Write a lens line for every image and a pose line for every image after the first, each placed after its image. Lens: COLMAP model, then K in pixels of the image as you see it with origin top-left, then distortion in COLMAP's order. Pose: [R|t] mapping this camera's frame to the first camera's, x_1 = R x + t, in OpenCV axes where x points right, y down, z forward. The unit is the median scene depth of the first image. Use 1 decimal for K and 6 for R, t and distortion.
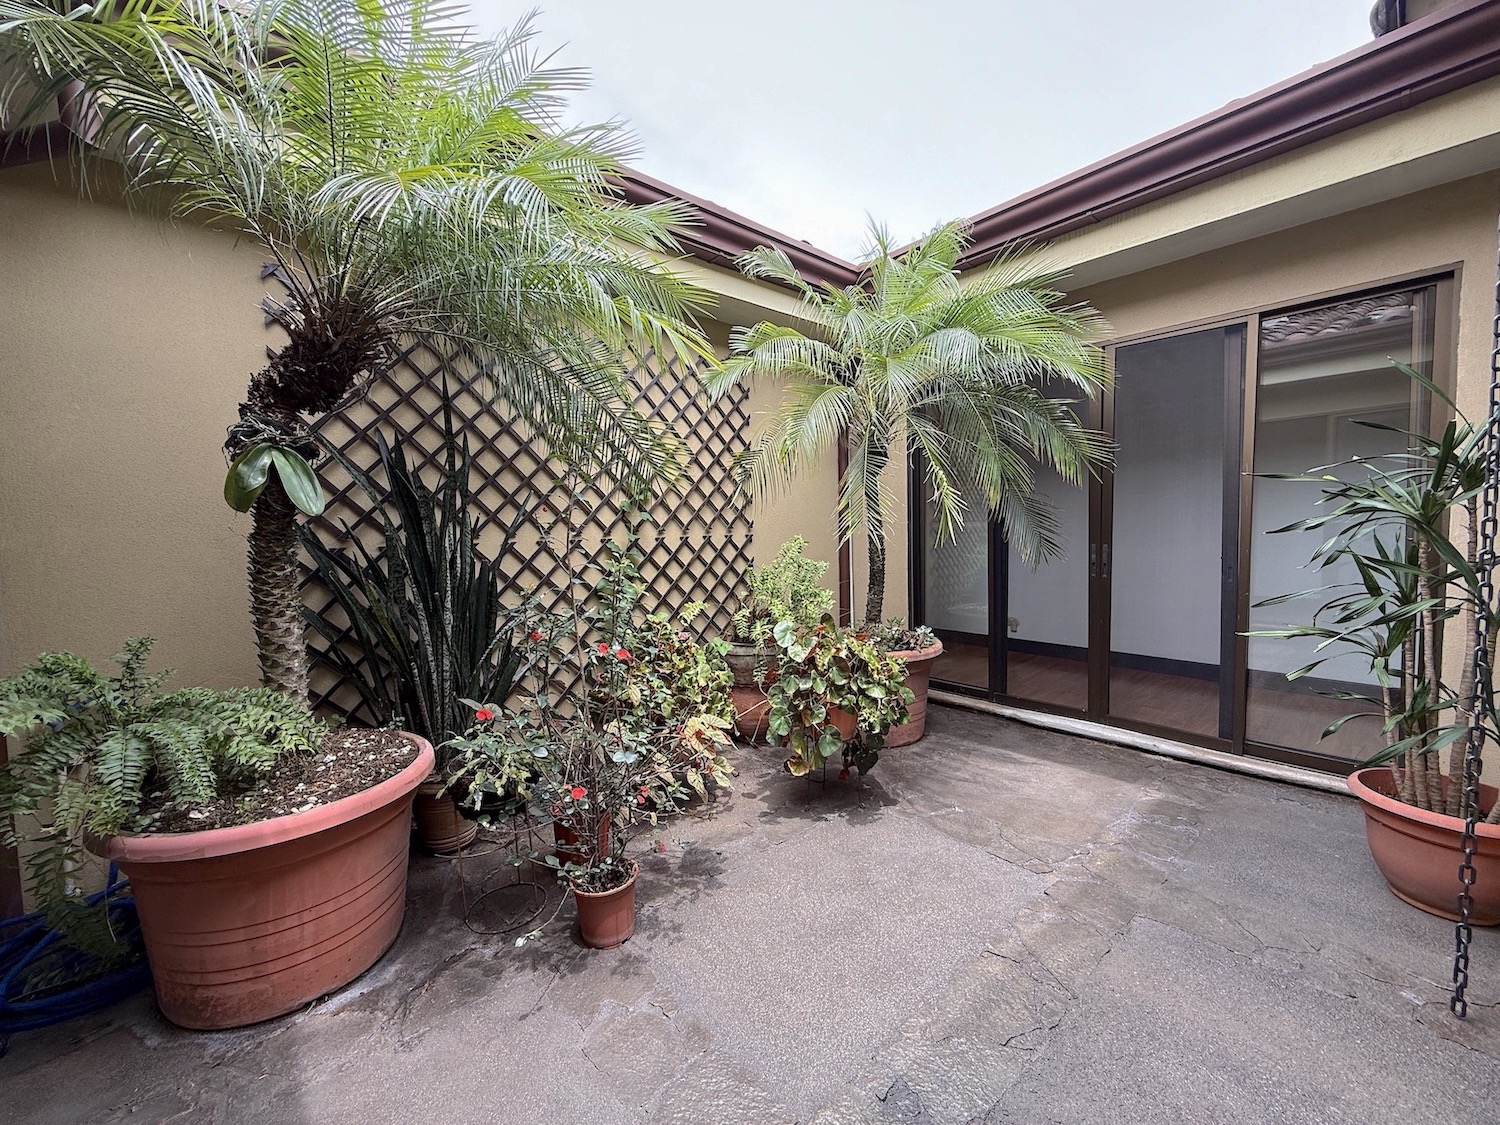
lens RADIAL K [[599.2, 0, 746.2], [0, 599.2, 561.2], [0, 0, 1]] dist [-0.005662, 0.001263]
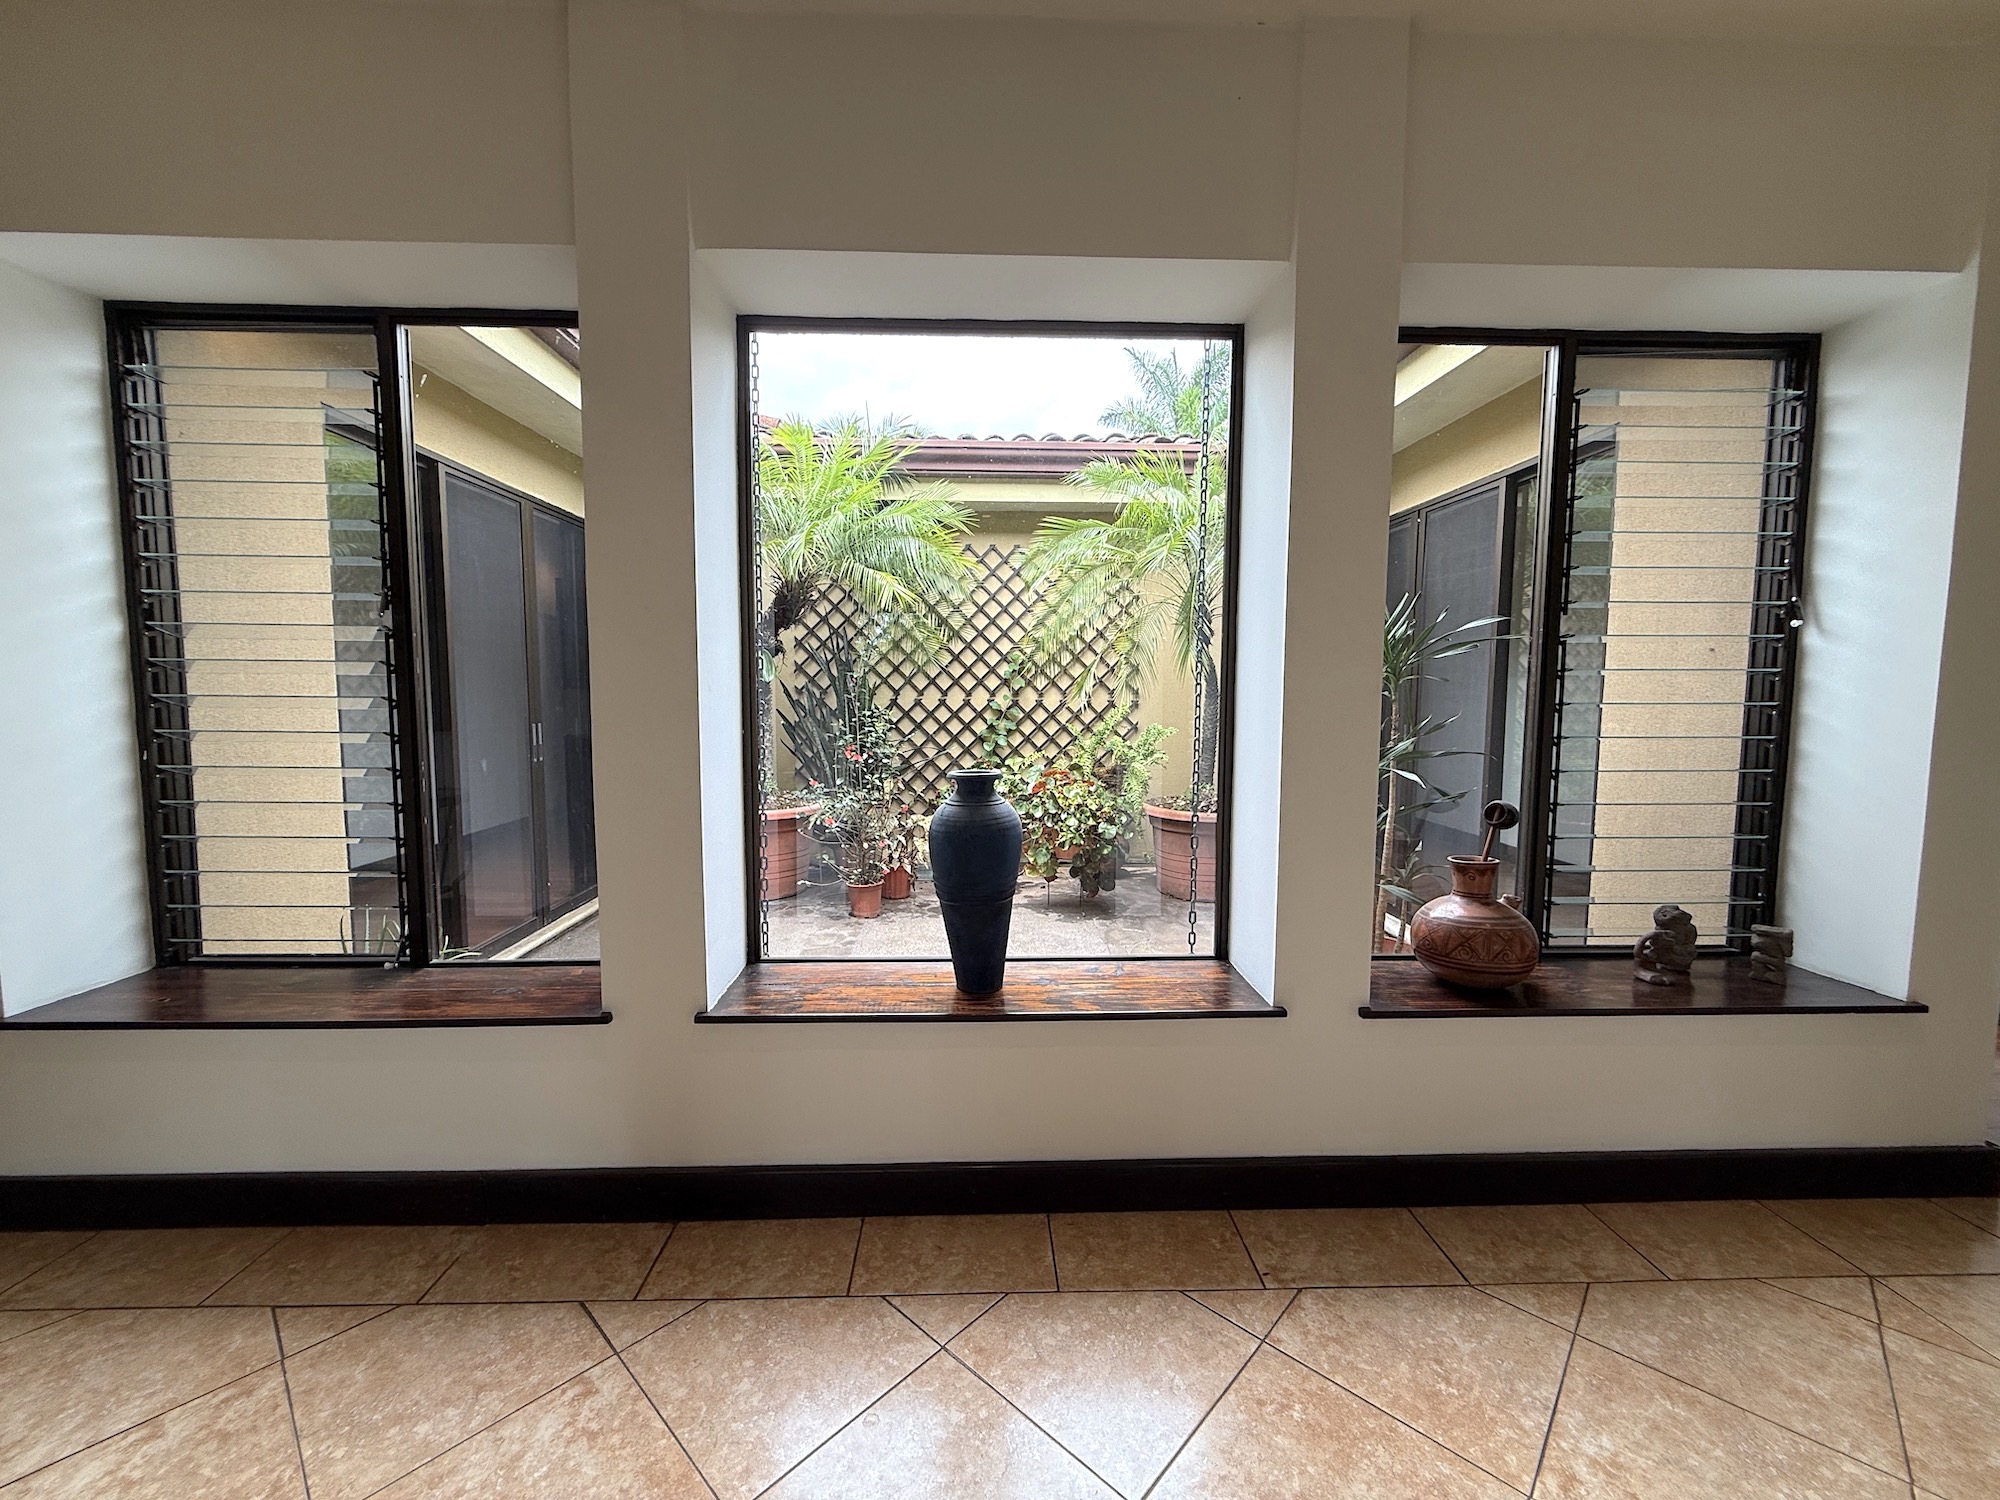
lens RADIAL K [[798.9, 0, 1003.5], [0, 798.9, 749.4], [0, 0, 1]] dist [-0.005662, 0.001263]
pose [[0.774891, 0.075009, -0.627629, 0.924582], [-0.056628, 0.997179, 0.049260, -0.015463], [0.629553, -0.002630, 0.776953, -0.361145]]
